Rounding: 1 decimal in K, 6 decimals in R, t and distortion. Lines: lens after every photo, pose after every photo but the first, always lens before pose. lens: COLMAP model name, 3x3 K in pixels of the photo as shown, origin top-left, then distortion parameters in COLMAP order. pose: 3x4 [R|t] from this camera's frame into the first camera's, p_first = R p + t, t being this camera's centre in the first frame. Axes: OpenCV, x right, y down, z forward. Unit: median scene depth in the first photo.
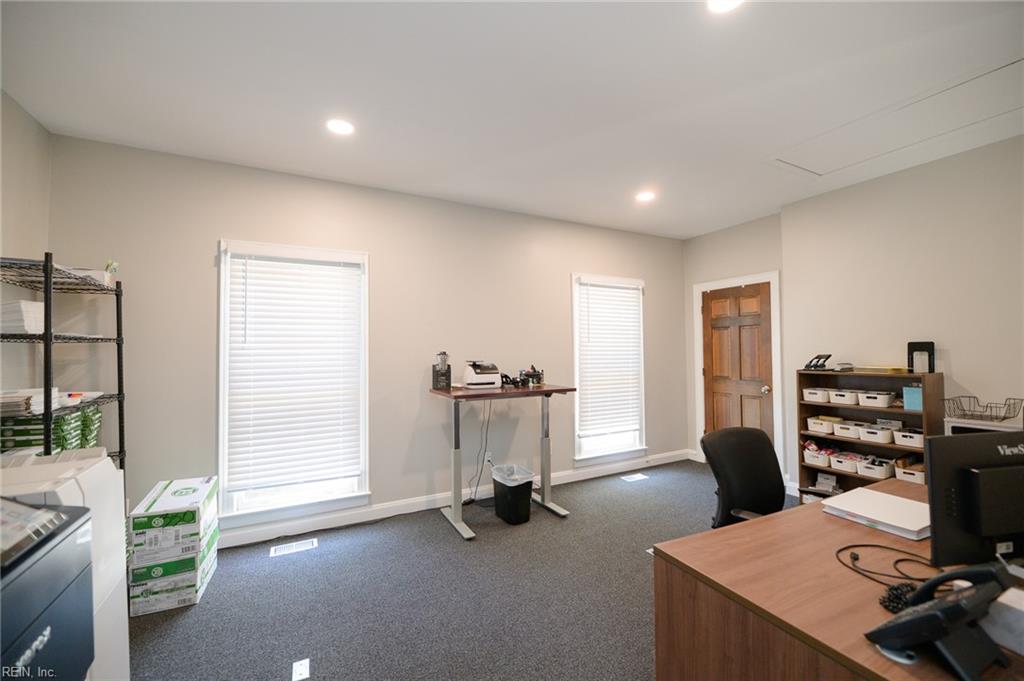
lens RADIAL K [[416.3, 0, 511.3], [0, 416.3, 343.9], [0, 0, 1]] dist [-0.007707, -0.000550]
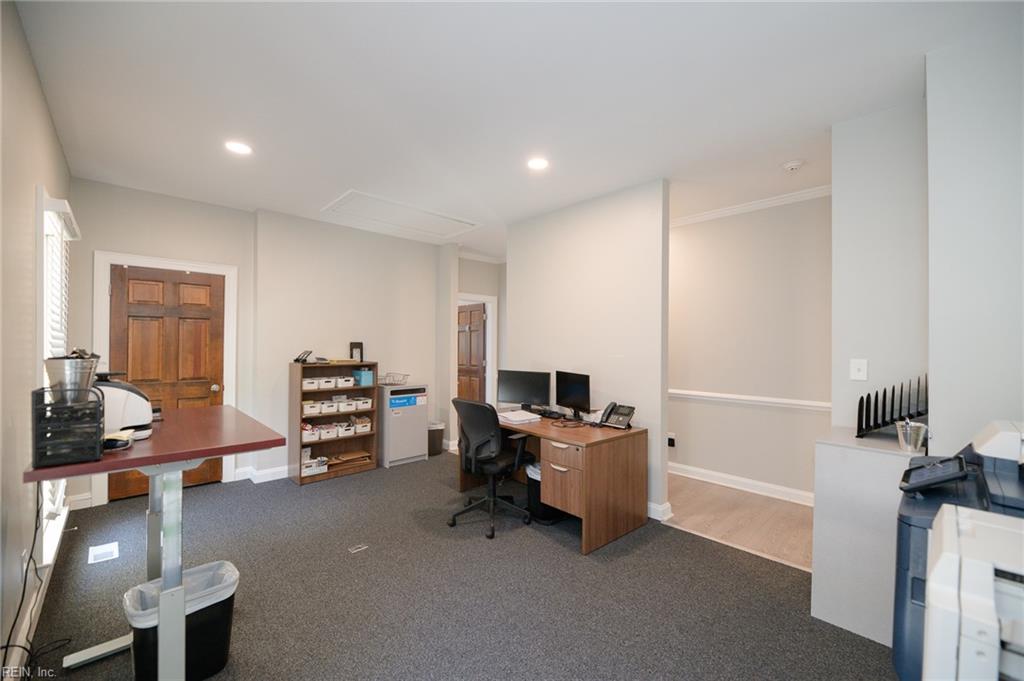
lens RADIAL K [[416.3, 0, 511.0], [0, 416.3, 345.8], [0, 0, 1]] dist [-0.007707, -0.000550]
pose [[-0.291454, 0.006162, 0.956565, -0.604988], [-0.019679, 0.999729, -0.012436, 0.014827], [-0.956382, -0.022449, -0.291254, 0.787440]]
